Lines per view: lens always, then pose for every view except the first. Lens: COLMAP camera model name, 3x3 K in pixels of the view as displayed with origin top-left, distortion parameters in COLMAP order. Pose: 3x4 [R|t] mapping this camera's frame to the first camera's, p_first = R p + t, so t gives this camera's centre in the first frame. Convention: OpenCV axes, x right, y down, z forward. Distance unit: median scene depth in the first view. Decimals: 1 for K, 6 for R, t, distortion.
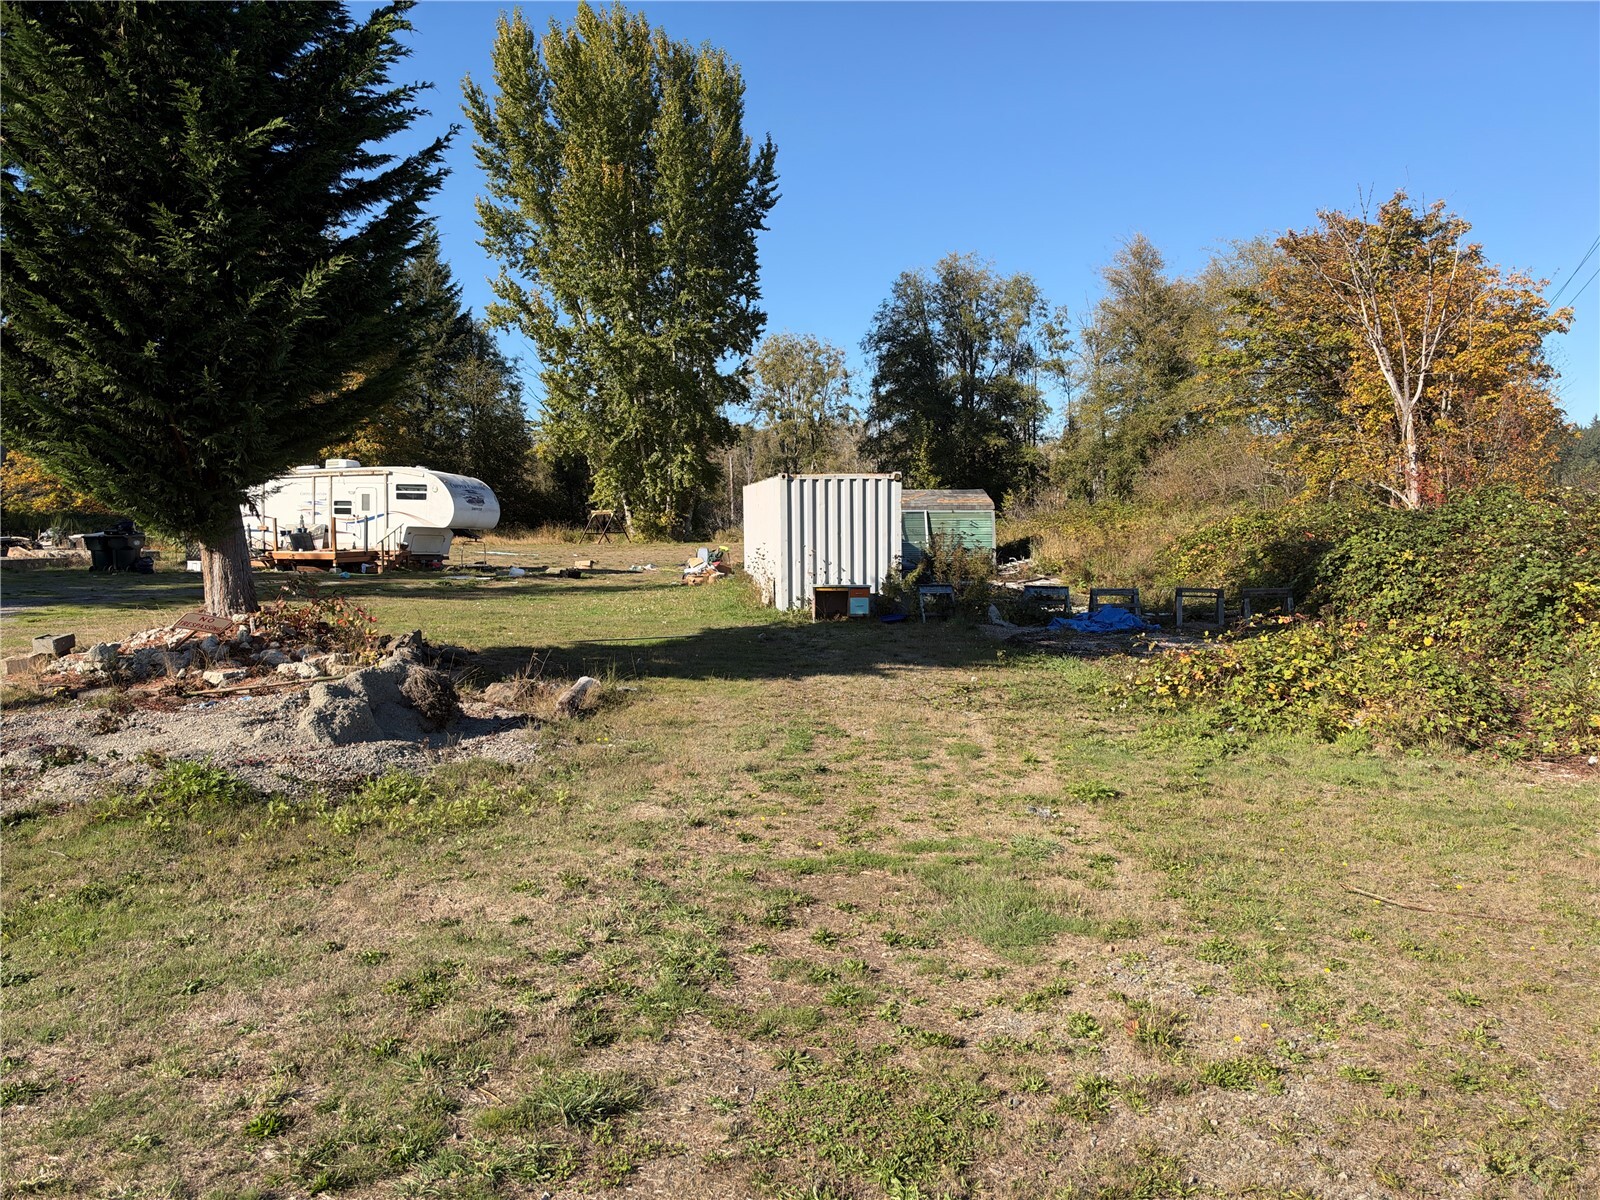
lens RADIAL K [[1145.0, 0, 806.2], [0, 1145.0, 603.6], [0, 0, 1]] dist [0.045559, -0.079961]
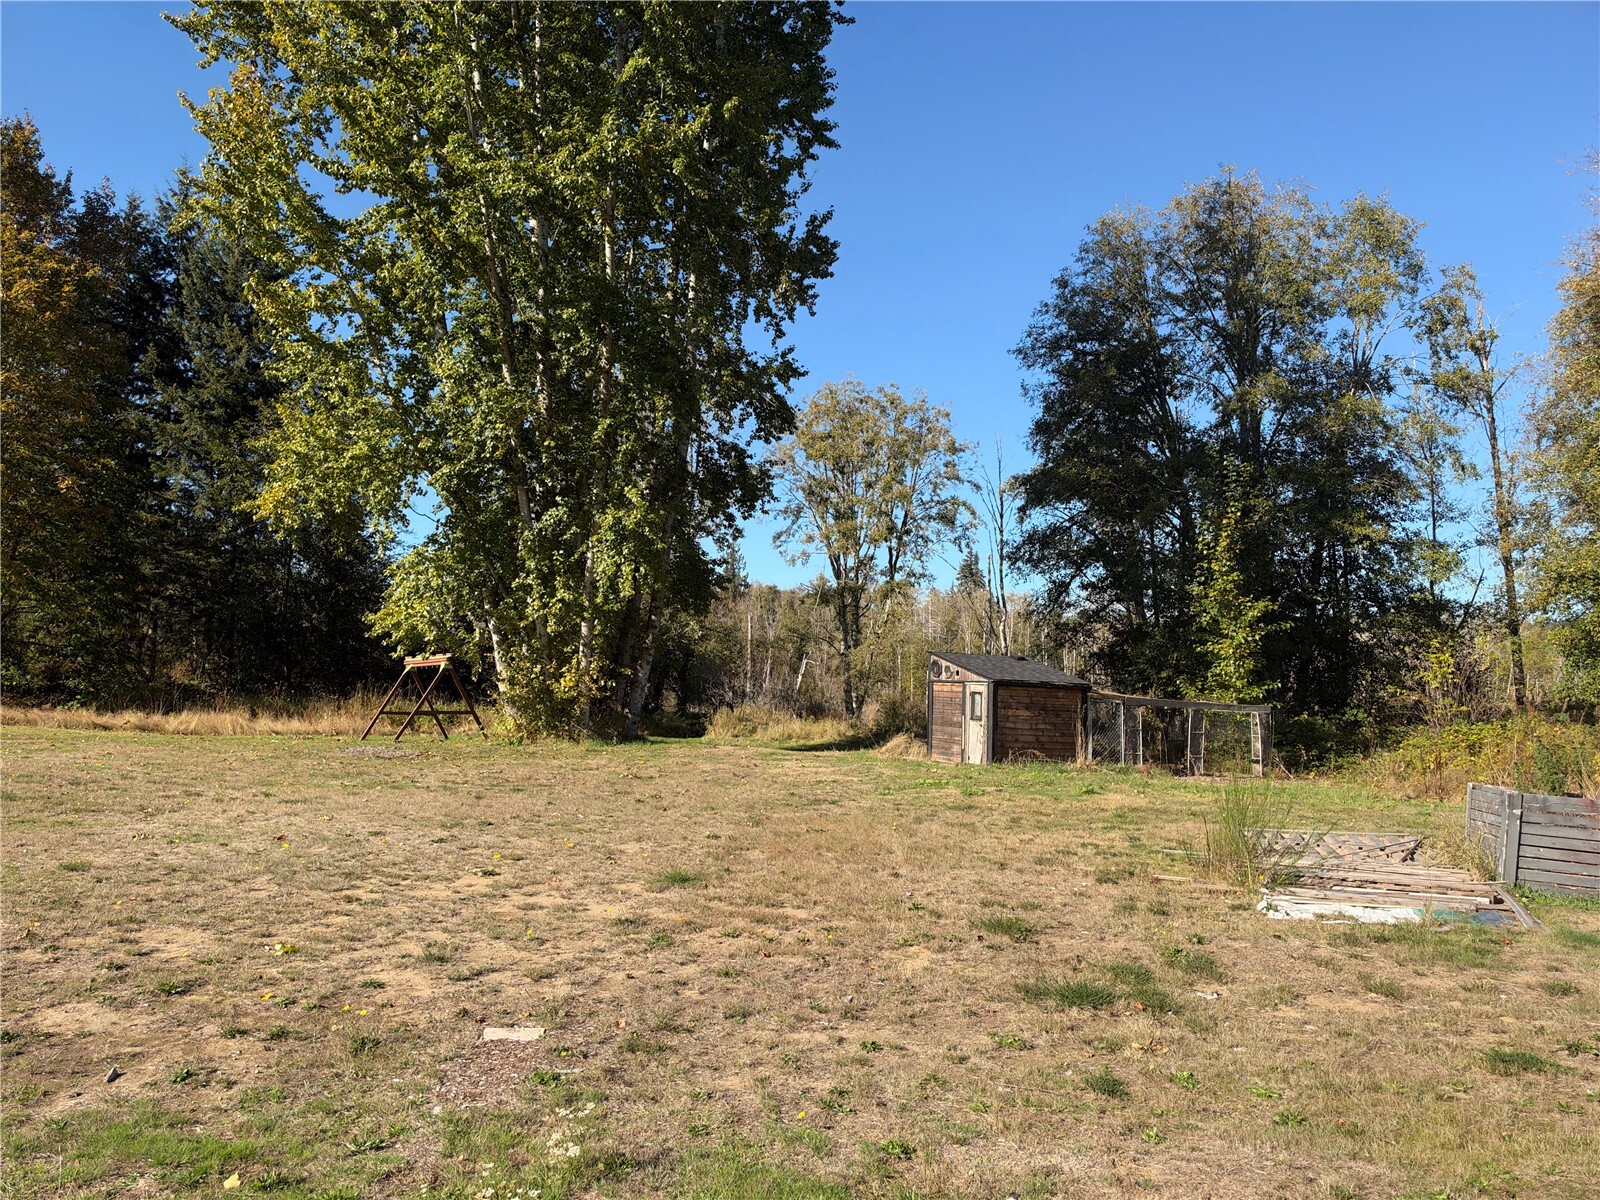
lens RADIAL K [[1145.0, 0, 792.7], [0, 1145.0, 616.3], [0, 0, 1]] dist [0.045559, -0.079961]
pose [[0.999037, 0.033627, -0.028168, -0.072430], [-0.037306, 0.989121, -0.142298, -0.083340], [0.023077, 0.143212, 0.989423, 1.186134]]
